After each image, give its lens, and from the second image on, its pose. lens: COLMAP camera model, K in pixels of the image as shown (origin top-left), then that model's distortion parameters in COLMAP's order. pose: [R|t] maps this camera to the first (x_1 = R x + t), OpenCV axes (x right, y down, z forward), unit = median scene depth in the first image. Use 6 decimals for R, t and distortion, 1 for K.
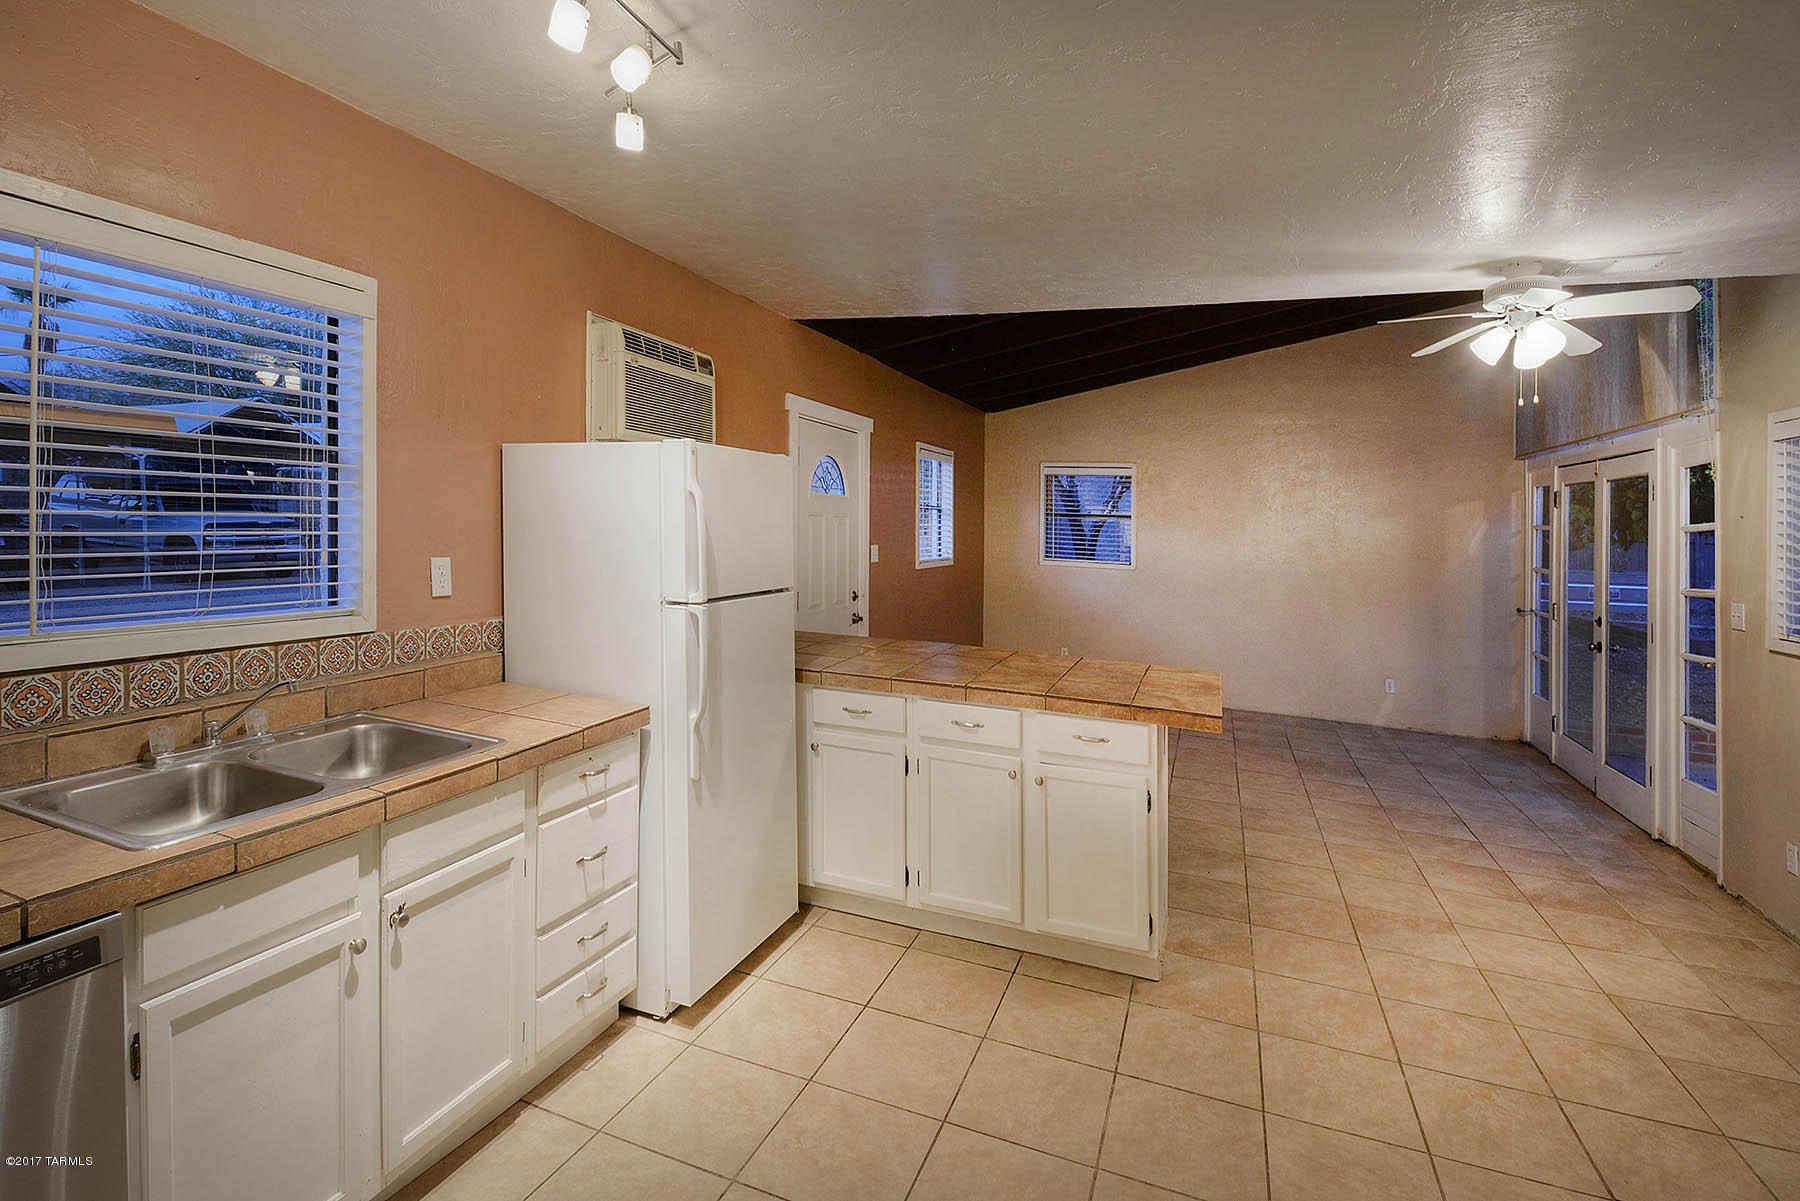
lens RADIAL K [[818.4, 0, 903.9], [0, 818.4, 517.2], [0, 0, 1]] dist [0.004039, -0.014947]
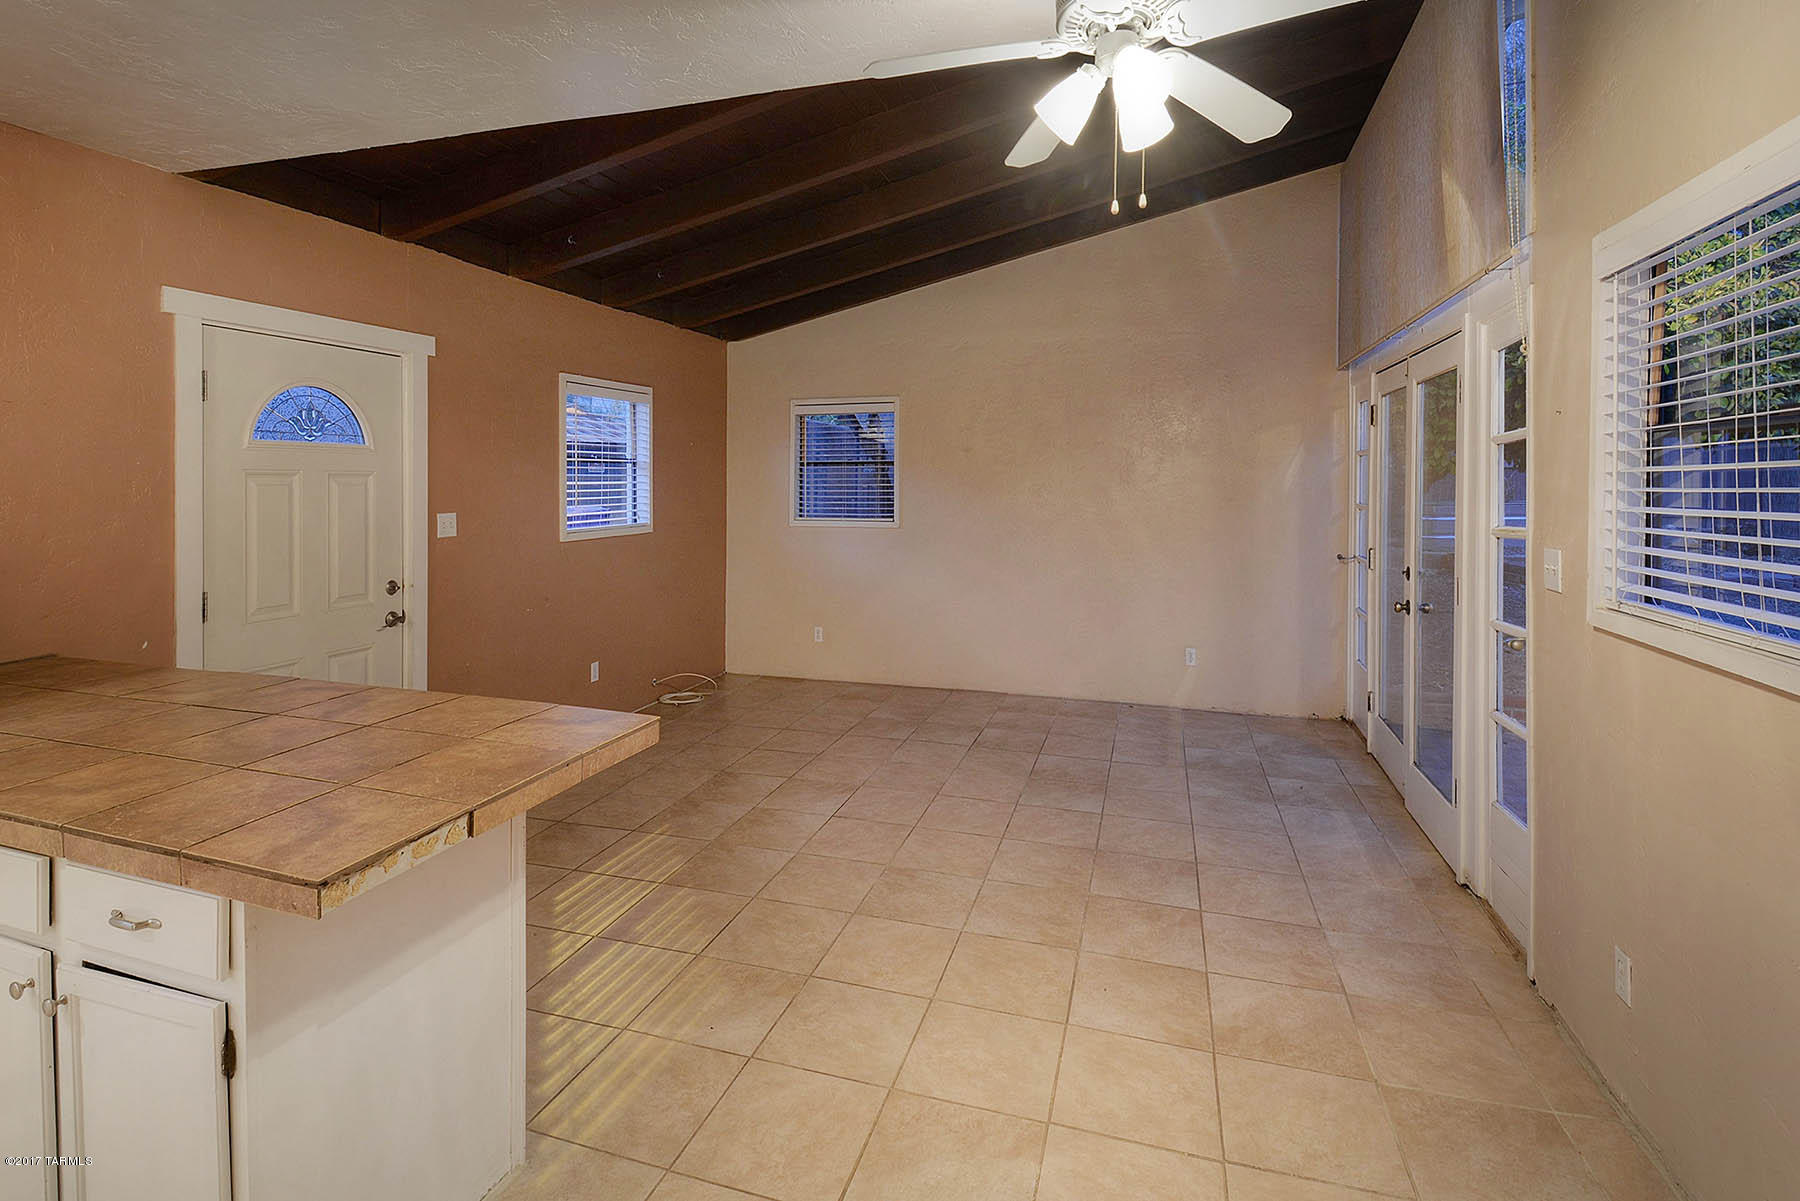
lens RADIAL K [[818.4, 0, 903.9], [0, 818.4, 517.2], [0, 0, 1]] dist [0.004039, -0.014947]
pose [[0.997200, -0.045548, 0.059314, 1.085165], [0.042591, 0.997831, 0.050200, 0.062654], [-0.061472, -0.047533, 0.996976, 0.873493]]
